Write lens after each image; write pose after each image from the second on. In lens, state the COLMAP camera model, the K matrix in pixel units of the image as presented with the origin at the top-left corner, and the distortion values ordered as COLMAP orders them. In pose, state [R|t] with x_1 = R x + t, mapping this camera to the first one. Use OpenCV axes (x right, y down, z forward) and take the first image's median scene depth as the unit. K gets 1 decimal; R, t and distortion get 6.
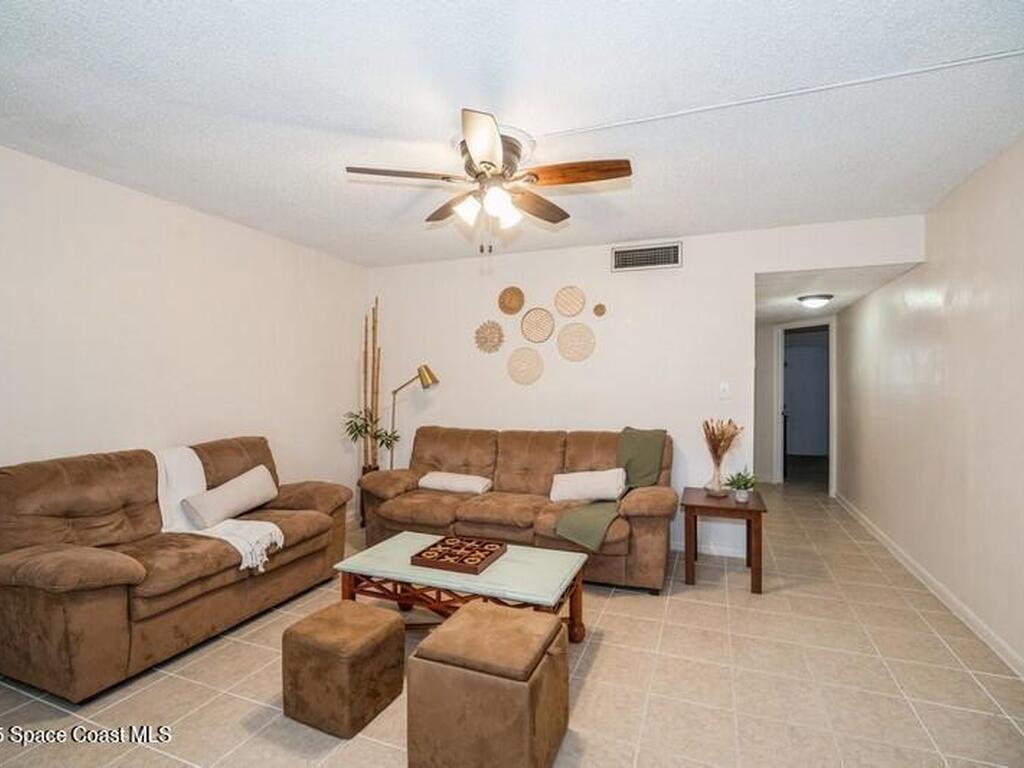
lens RADIAL K [[506.9, 0, 516.1], [0, 506.9, 382.2], [0, 0, 1]] dist [-0.005966, 0.000350]
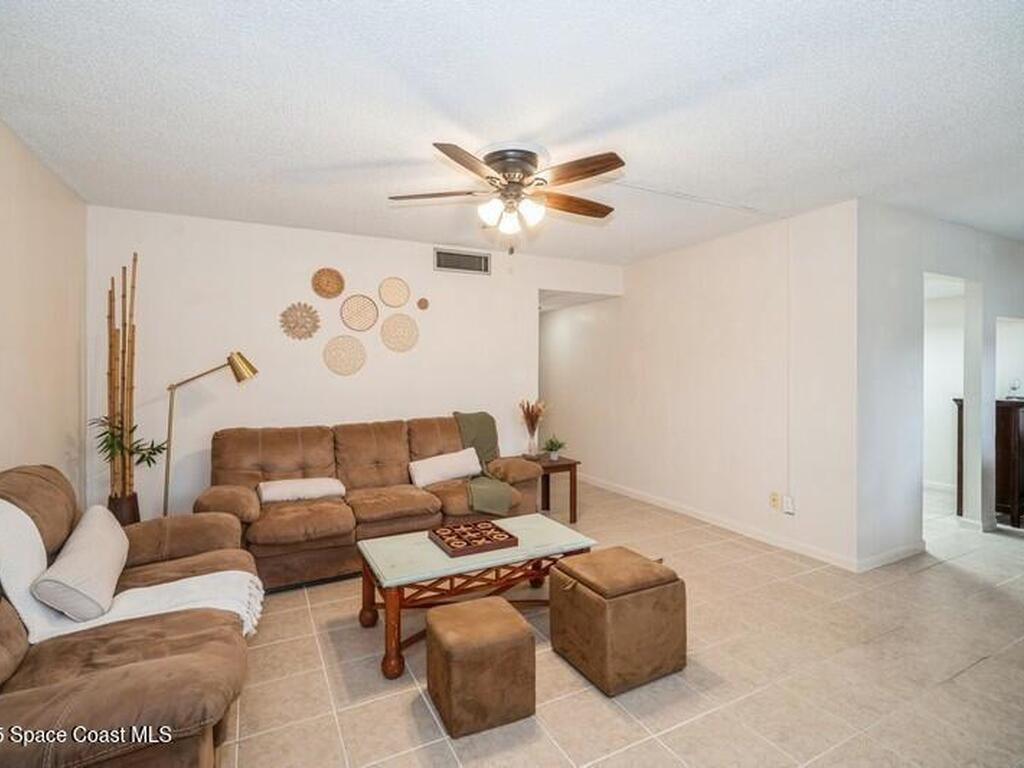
lens RADIAL K [[506.9, 0, 517.9], [0, 506.9, 377.6], [0, 0, 1]] dist [-0.005966, 0.000350]
pose [[0.657721, -0.014046, 0.753131, -0.505115], [0.005749, 0.999891, 0.013628, -0.001557], [-0.753240, -0.004633, 0.657730, 0.151329]]
